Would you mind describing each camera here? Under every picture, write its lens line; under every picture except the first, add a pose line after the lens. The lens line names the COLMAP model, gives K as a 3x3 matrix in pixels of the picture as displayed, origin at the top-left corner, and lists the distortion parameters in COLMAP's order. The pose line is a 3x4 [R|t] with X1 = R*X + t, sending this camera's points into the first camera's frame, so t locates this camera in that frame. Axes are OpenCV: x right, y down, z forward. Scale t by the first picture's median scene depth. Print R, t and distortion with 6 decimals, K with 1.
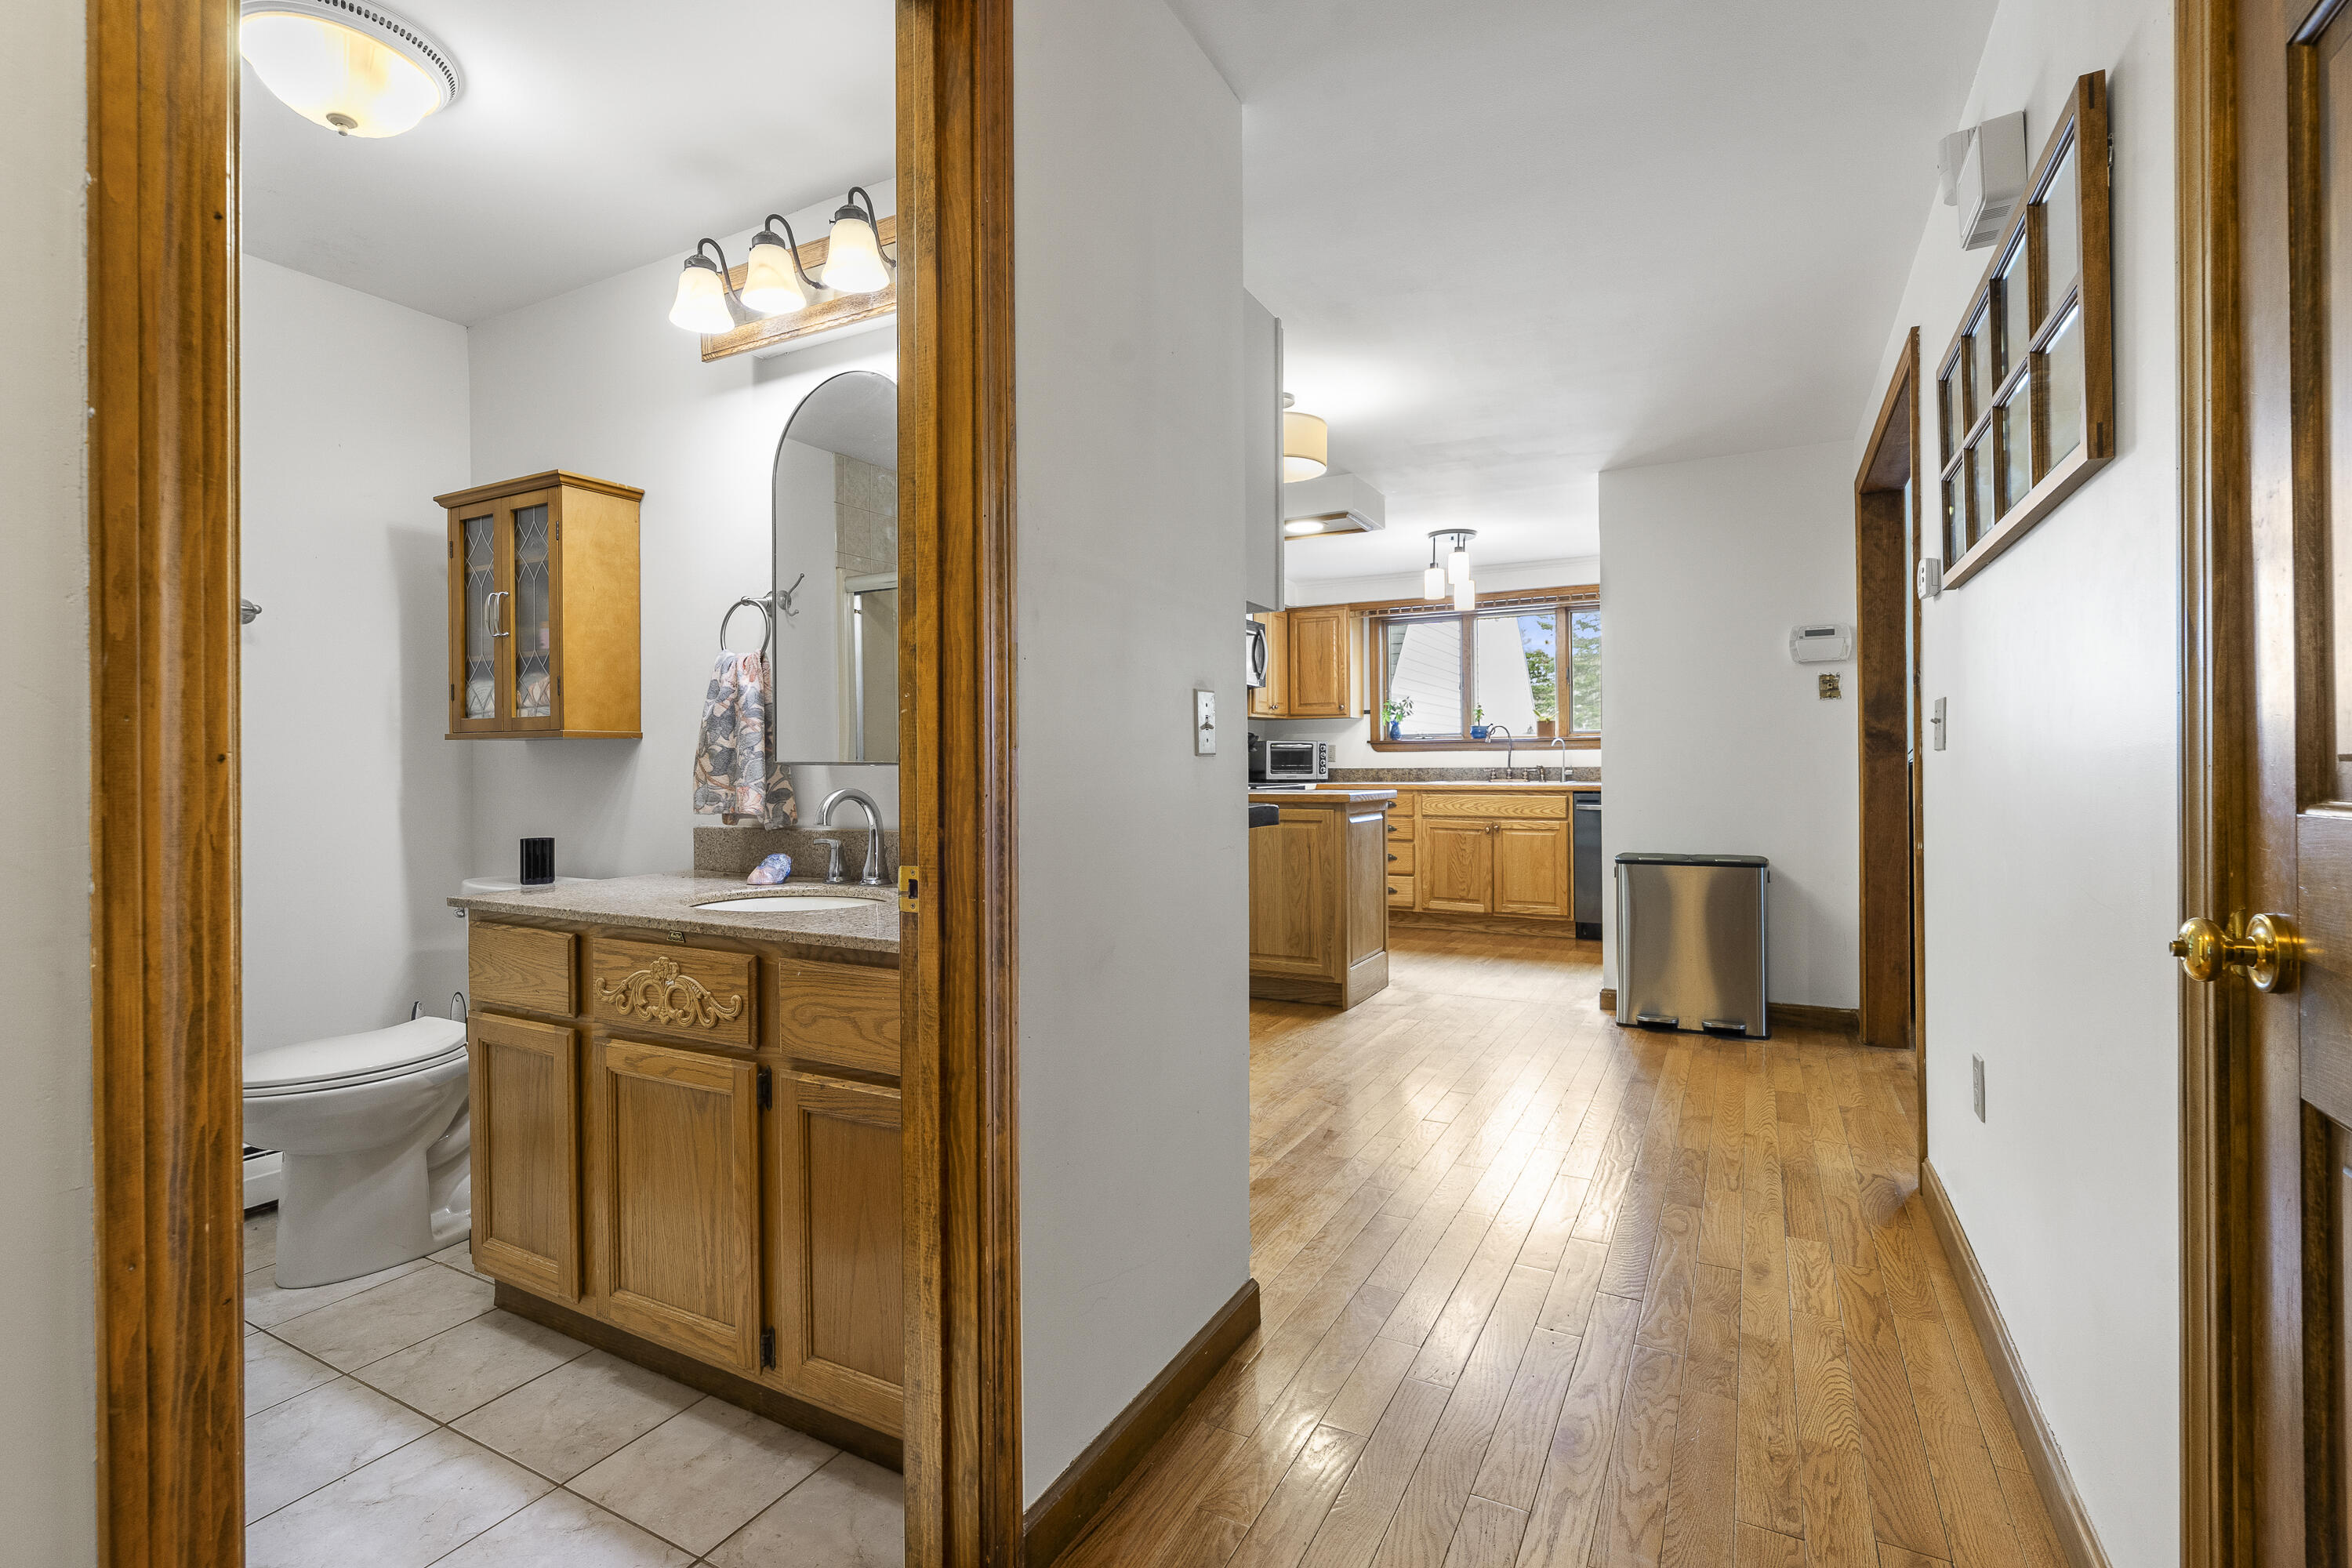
lens RADIAL K [[1074.1, 0, 1160.7], [0, 1074.1, 768.7], [0, 0, 1]] dist [-0.008002, 0.002899]
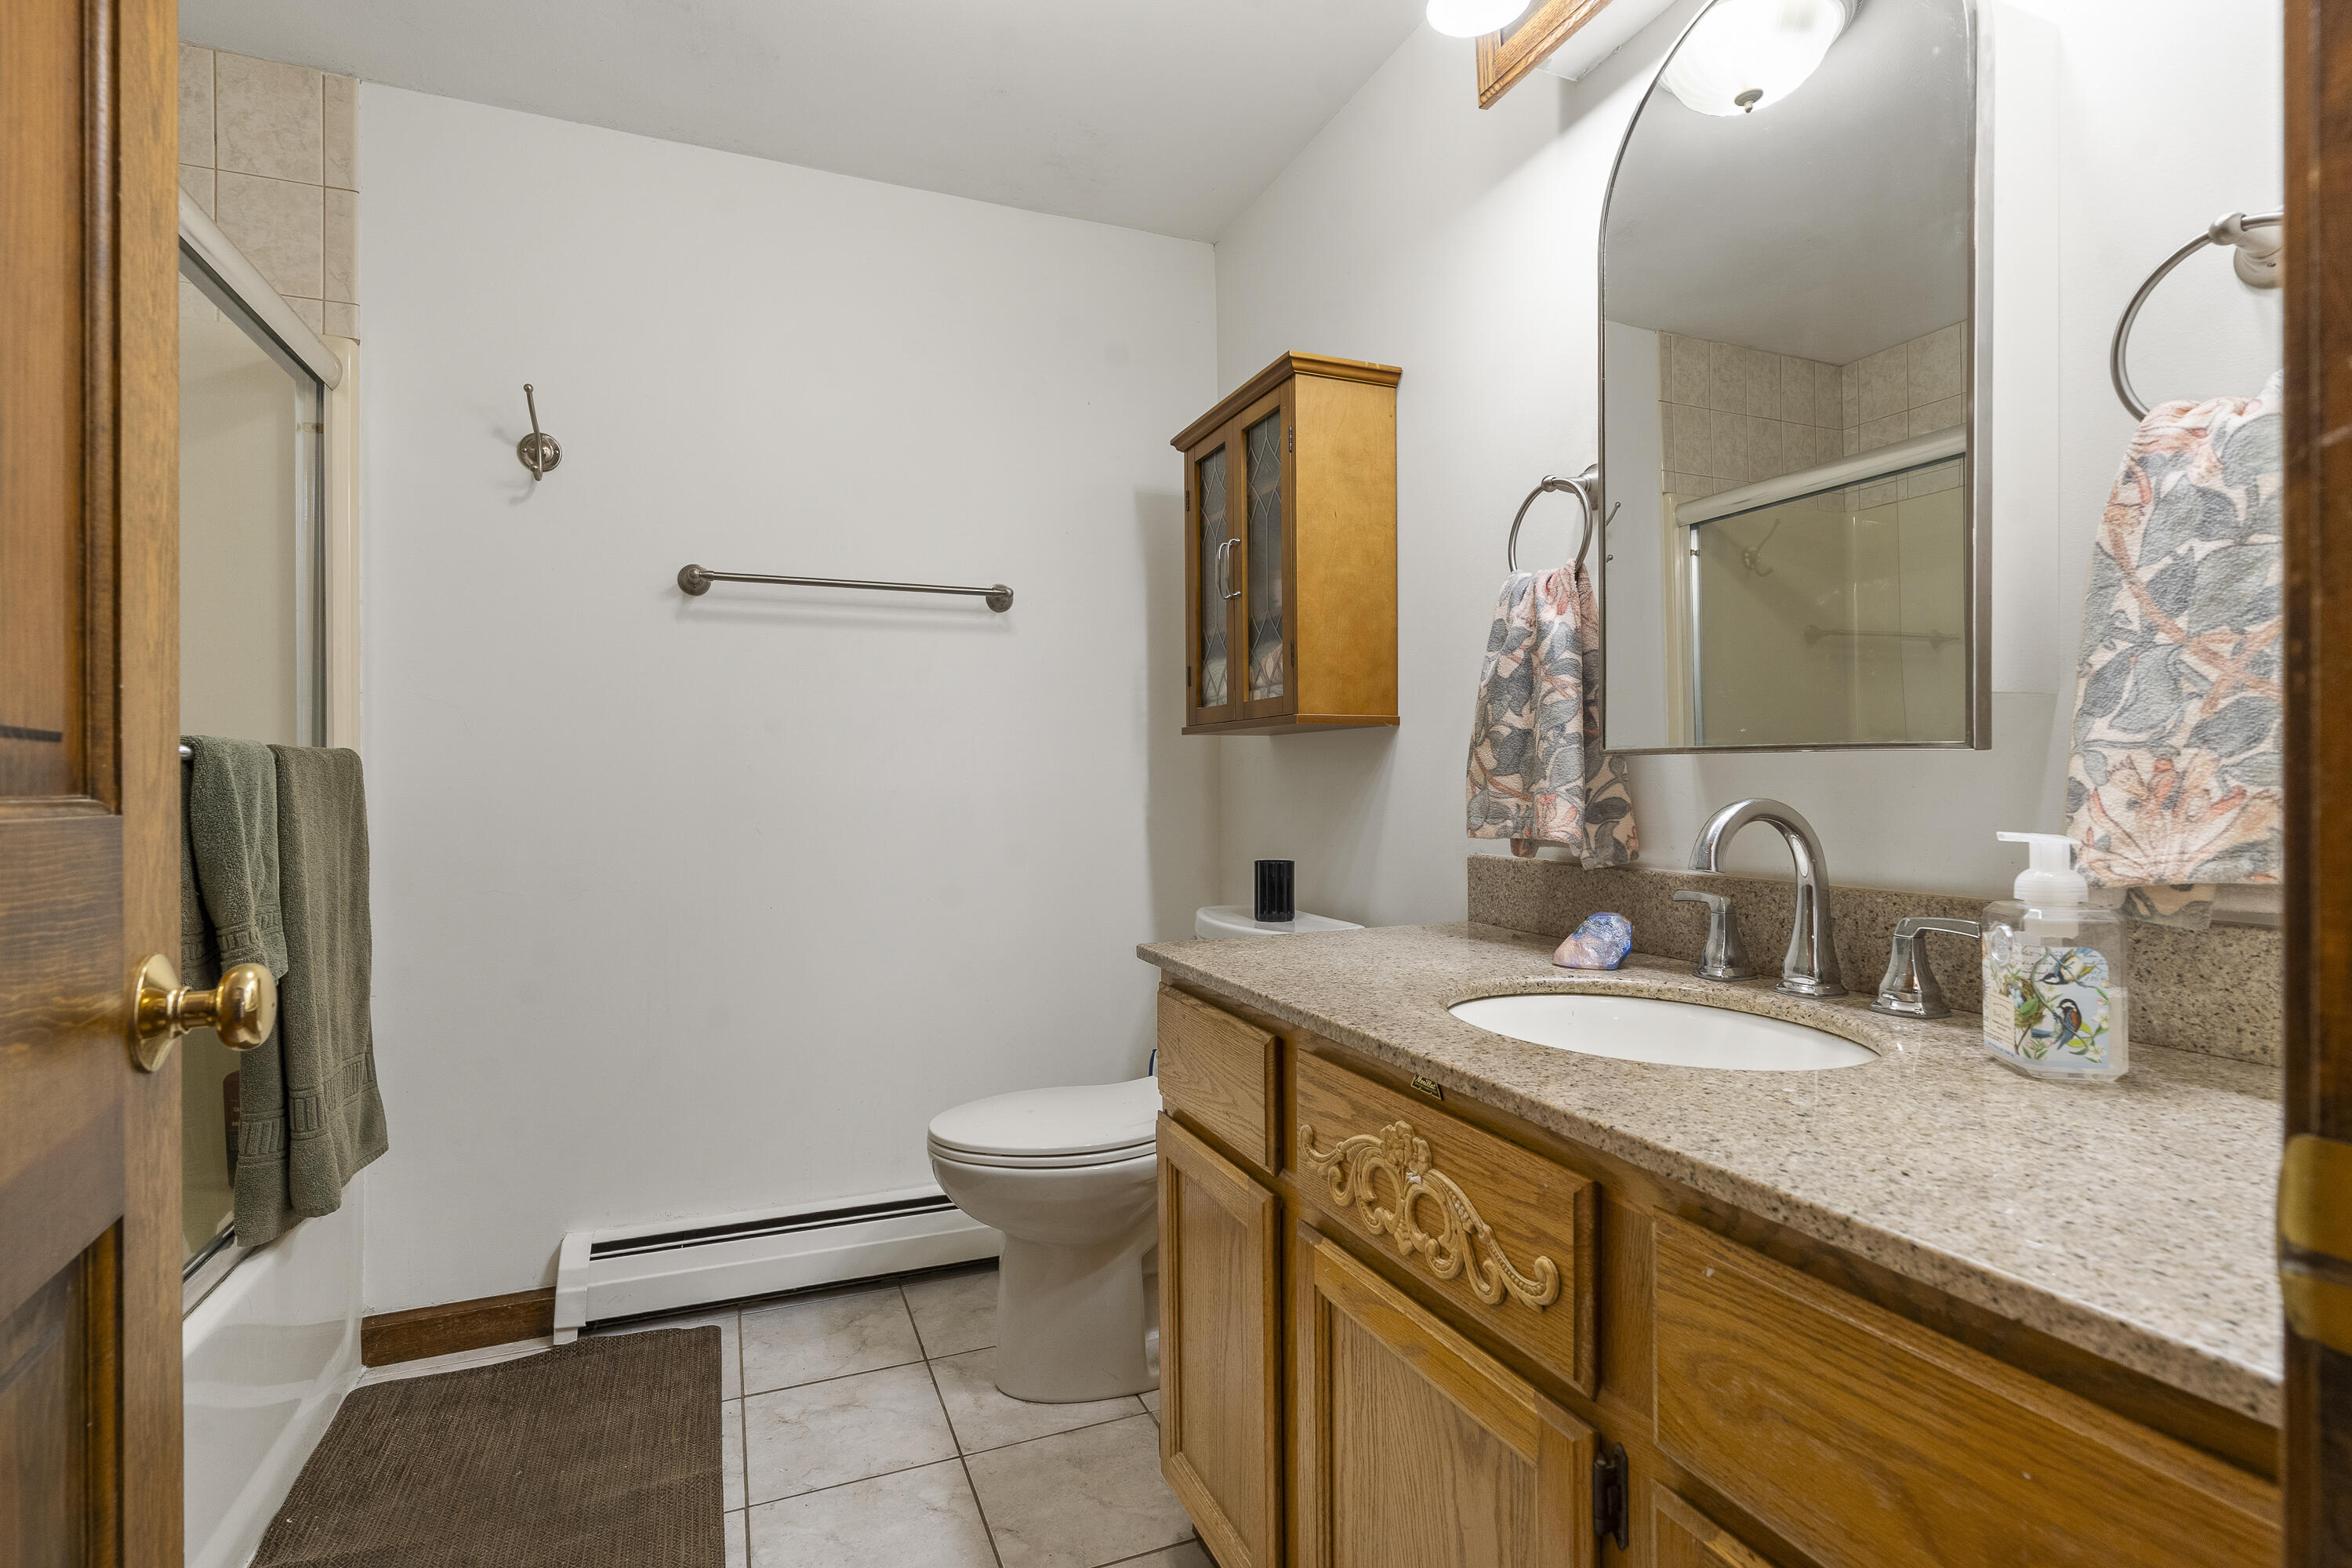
lens RADIAL K [[1125.2, 0, 1168.4], [0, 1125.2, 775.7], [0, 0, 1]] dist [-0.005712, 0.000178]
pose [[0.778021, -0.000943, -0.628237, -0.161243], [-0.002356, 0.999987, -0.004419, 0.009677], [0.628233, 0.004918, 0.778009, 0.385673]]
